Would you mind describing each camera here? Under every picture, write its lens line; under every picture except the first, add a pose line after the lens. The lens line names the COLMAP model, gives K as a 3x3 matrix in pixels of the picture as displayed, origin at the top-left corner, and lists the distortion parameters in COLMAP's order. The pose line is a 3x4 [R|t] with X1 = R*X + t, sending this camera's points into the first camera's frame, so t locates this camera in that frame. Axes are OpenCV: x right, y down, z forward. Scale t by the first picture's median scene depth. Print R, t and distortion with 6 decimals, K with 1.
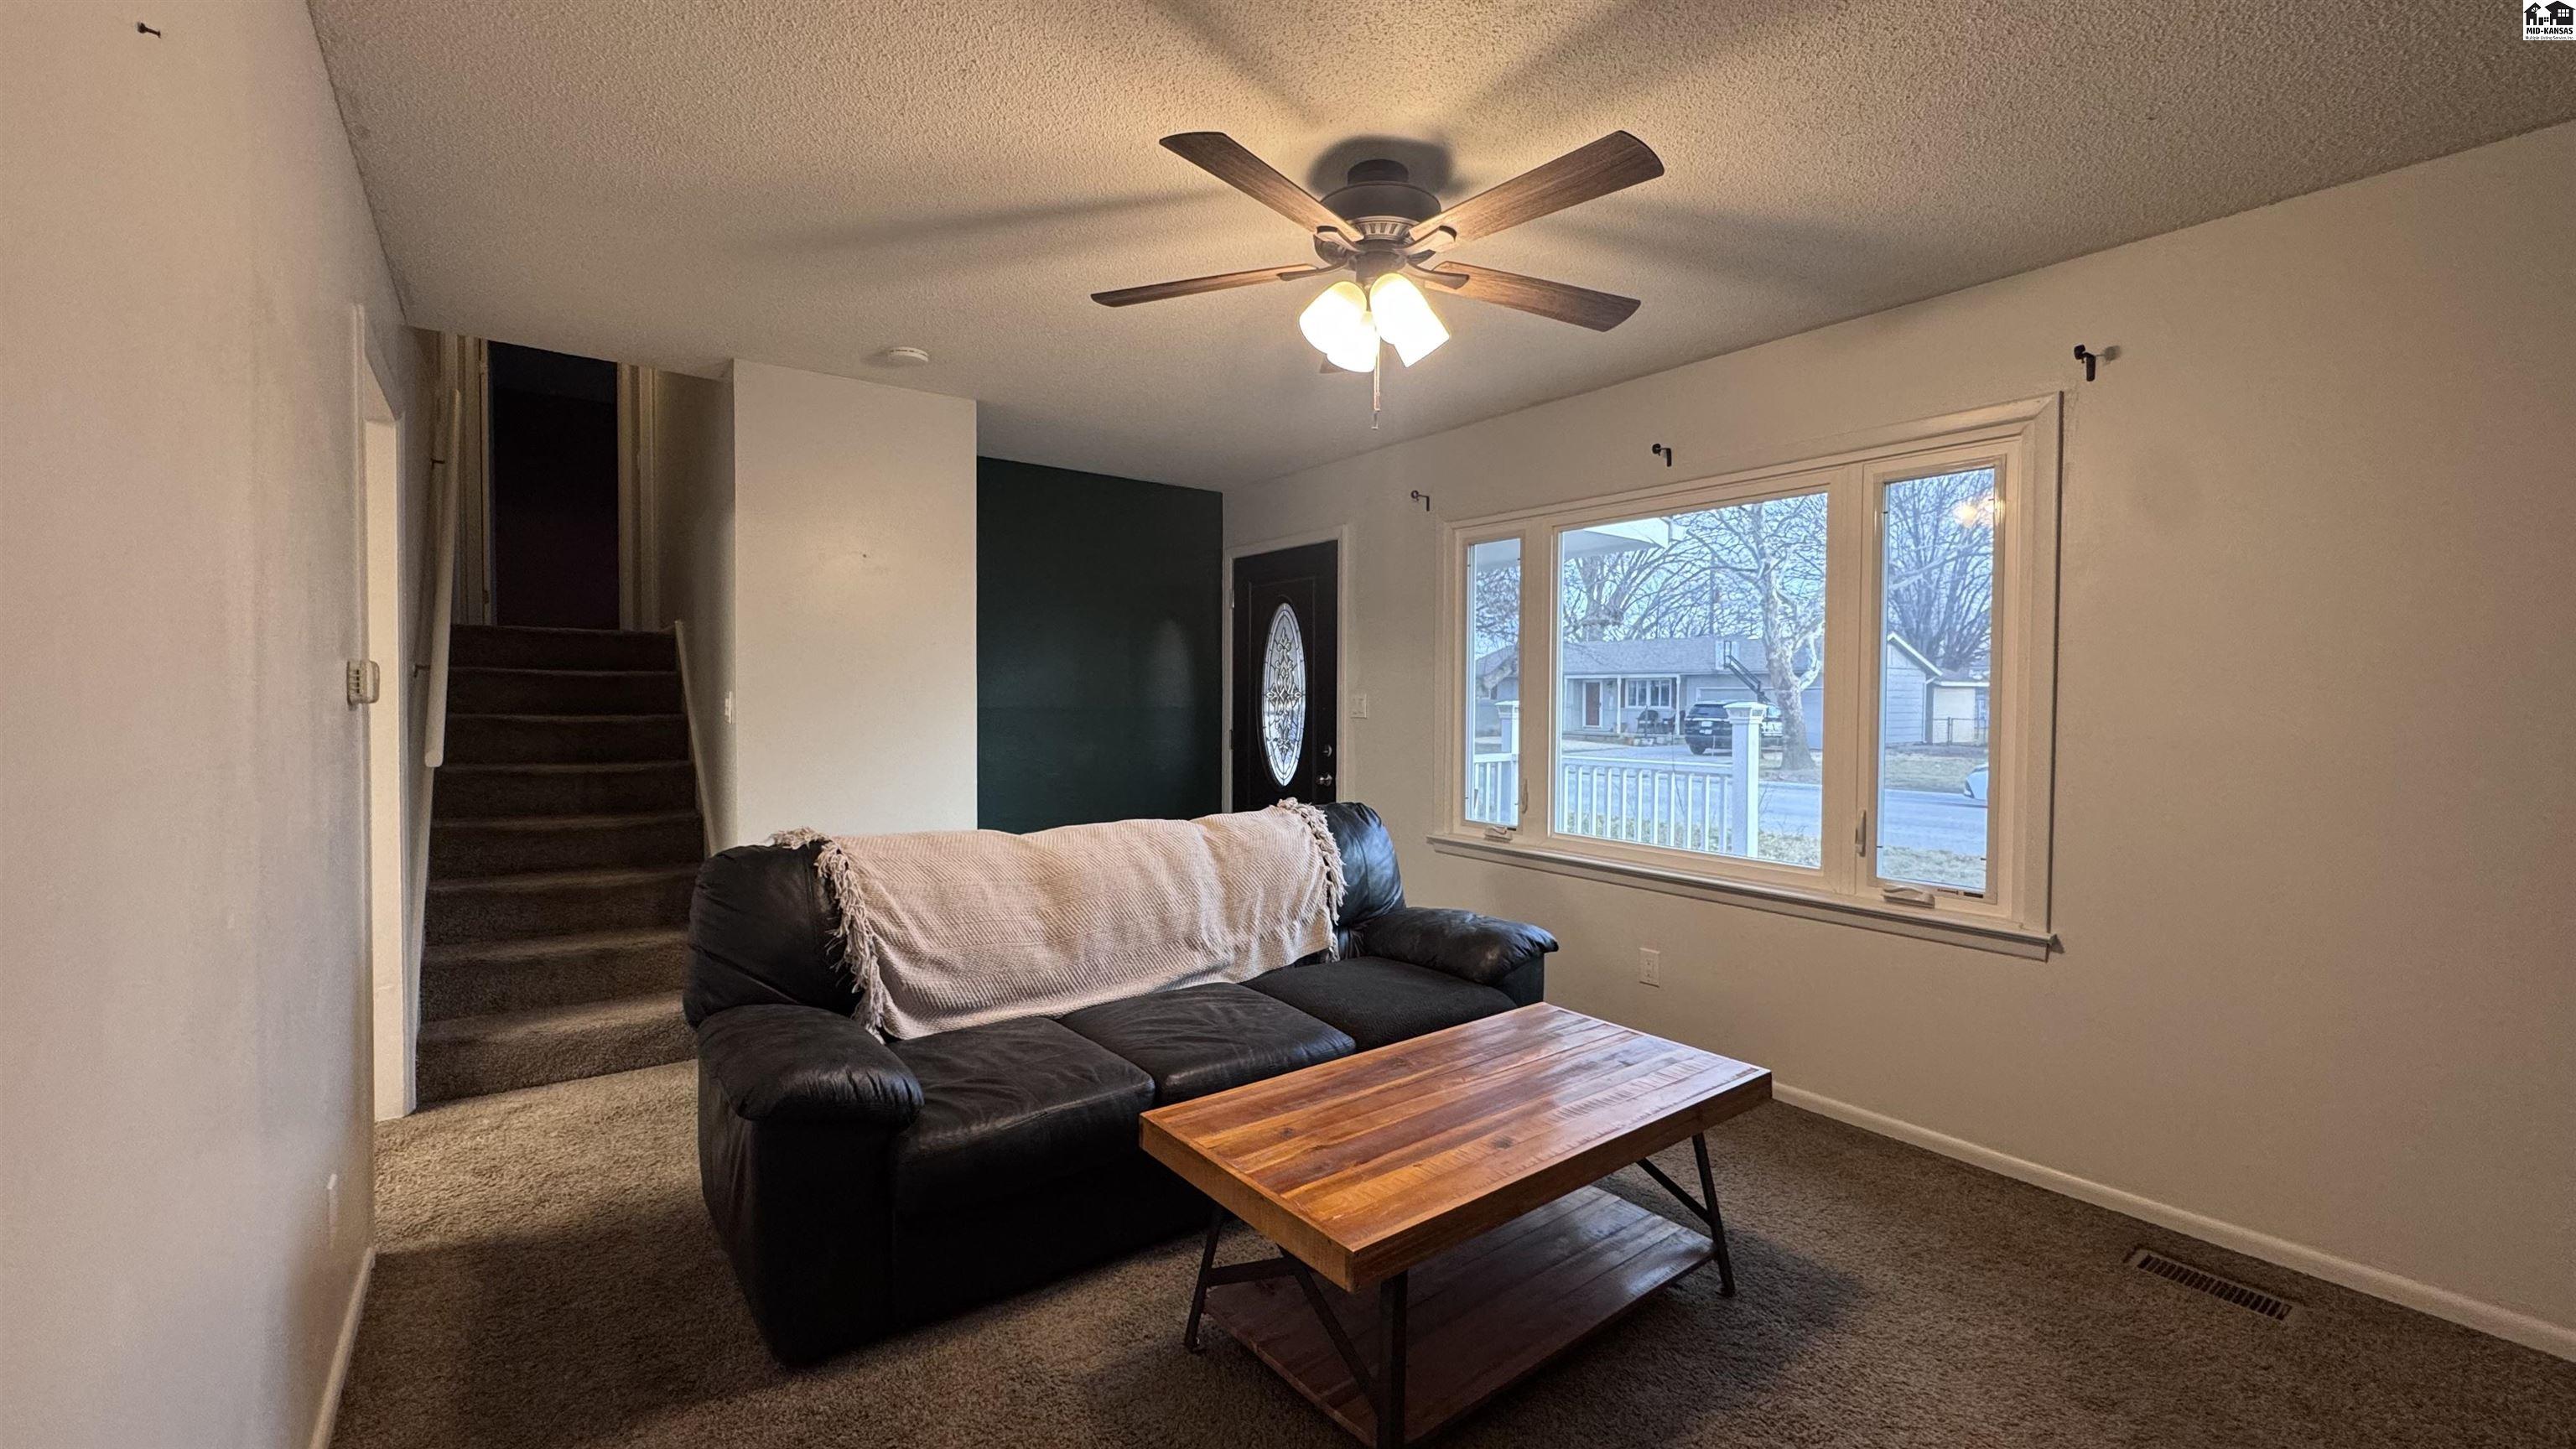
lens RADIAL K [[1036.8, 0, 1288.0], [0, 1036.8, 724.5], [0, 0, 1]] dist [-0.000864, -0.000060]
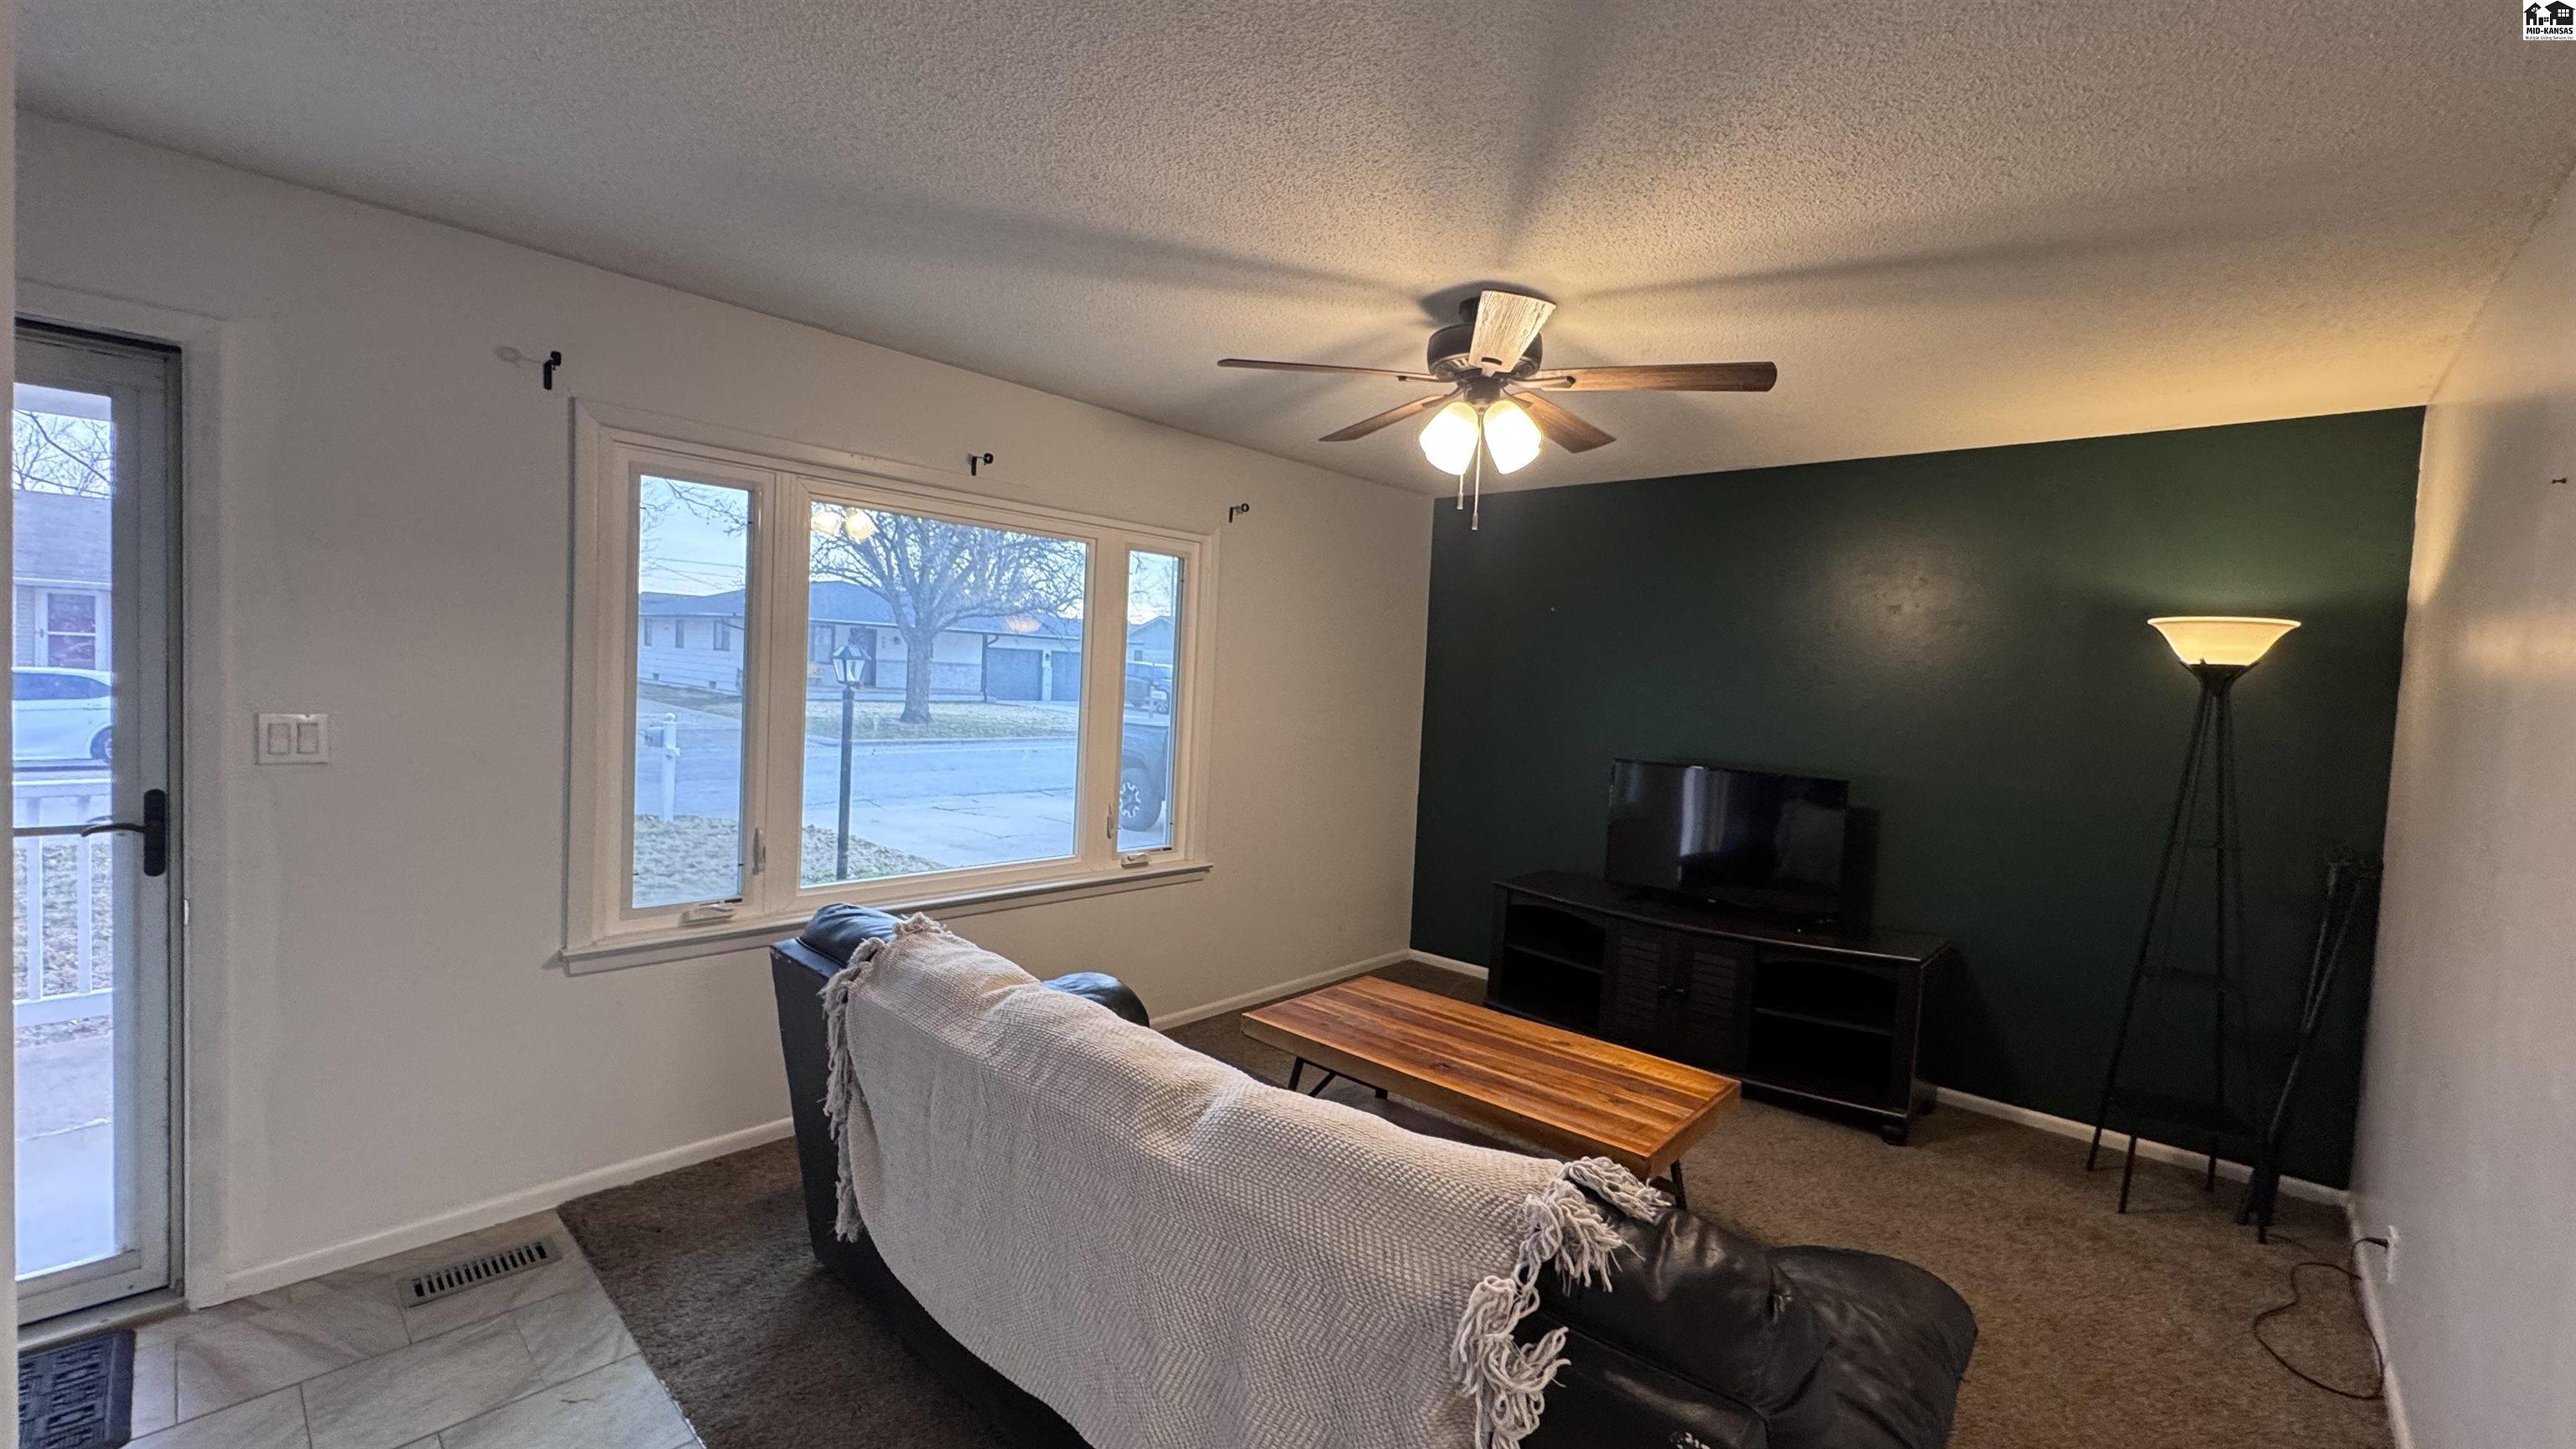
lens RADIAL K [[1036.8, 0, 1288.0], [0, 1036.8, 724.5], [0, 0, 1]] dist [-0.000864, -0.000060]
pose [[-0.171307, -0.058726, 0.983466, -0.762588], [-0.013408, 0.998268, 0.057274, -0.092544], [-0.985127, -0.003375, -0.171798, 1.060116]]
